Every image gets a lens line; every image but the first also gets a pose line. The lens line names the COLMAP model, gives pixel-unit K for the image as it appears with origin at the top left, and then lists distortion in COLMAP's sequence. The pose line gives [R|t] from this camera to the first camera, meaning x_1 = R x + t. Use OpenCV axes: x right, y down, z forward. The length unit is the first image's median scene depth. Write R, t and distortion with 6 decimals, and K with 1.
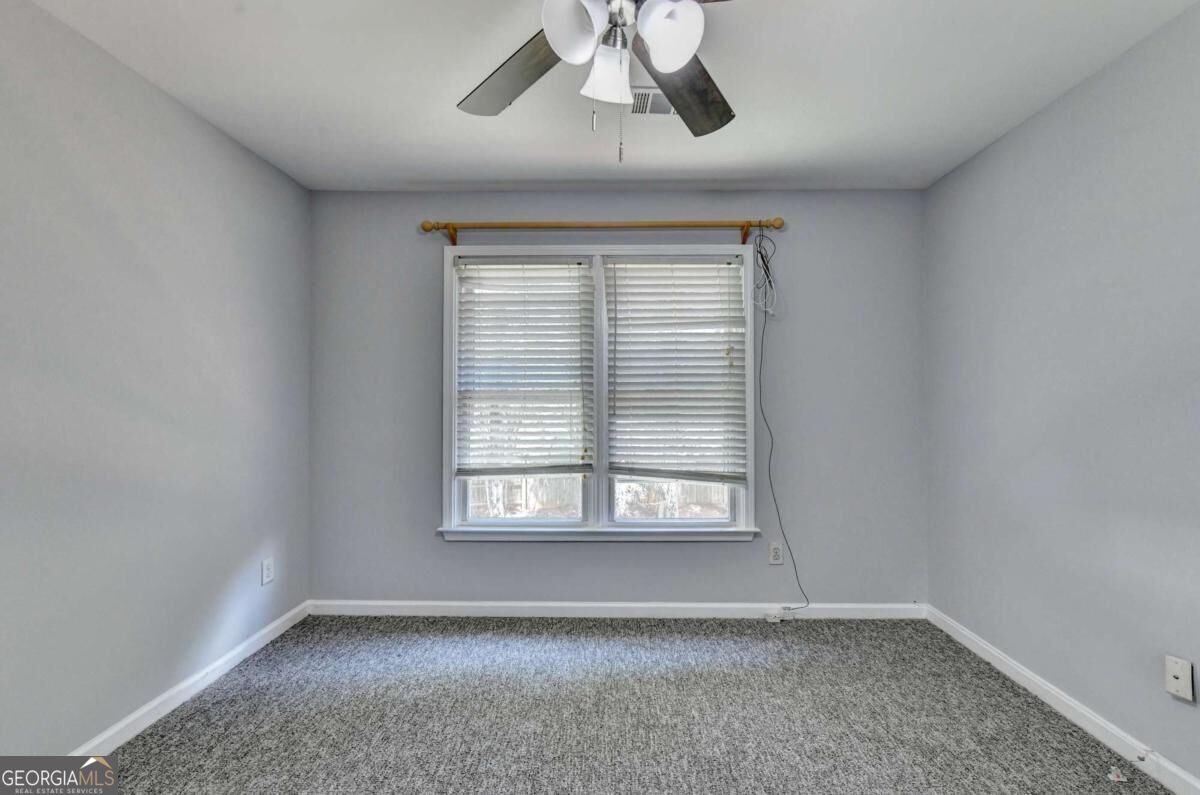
lens RADIAL K [[506.6, 0, 600.0], [0, 506.6, 397.5], [0, 0, 1]] dist [-0.002632, -0.000083]
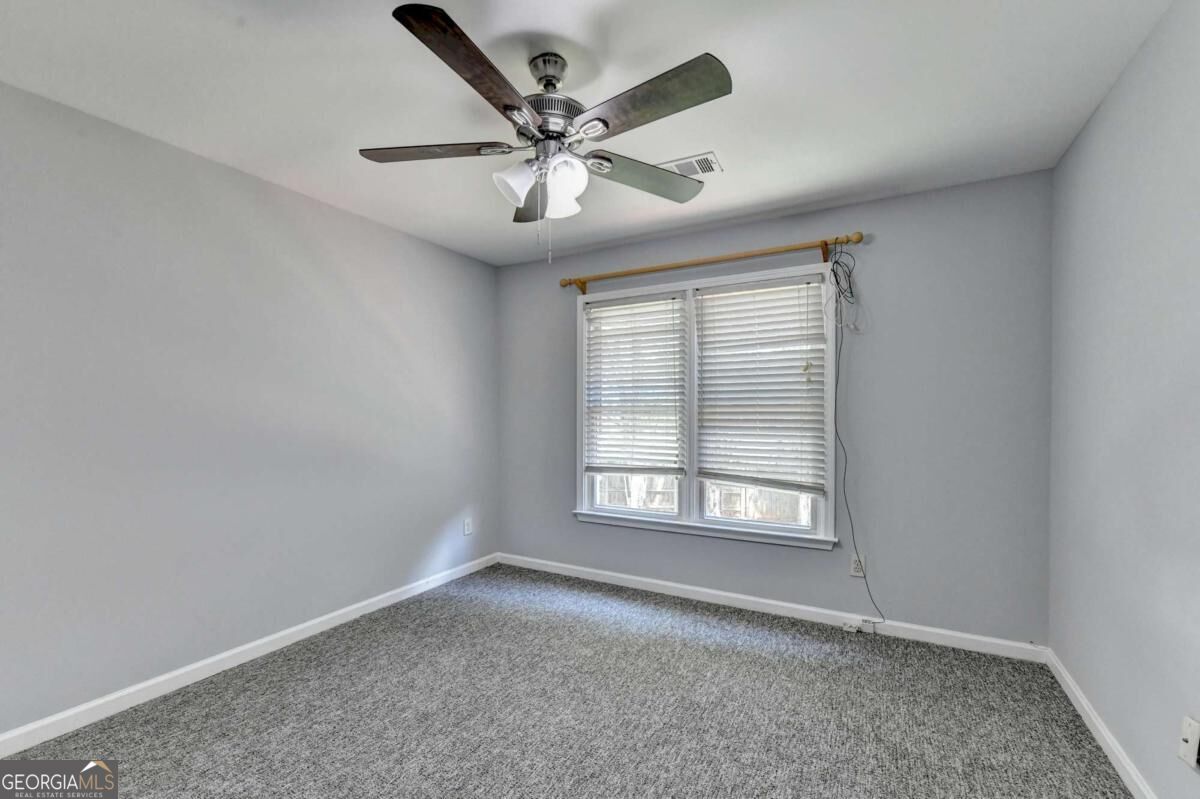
lens RADIAL K [[498.4, 0, 600.9], [0, 498.4, 416.7], [0, 0, 1]] dist [0.000780, -0.000248]
pose [[0.882770, 0.003059, -0.469795, 0.359982], [0.006058, 0.999822, 0.017894, -0.010324], [0.469766, -0.018642, 0.882594, -0.113641]]
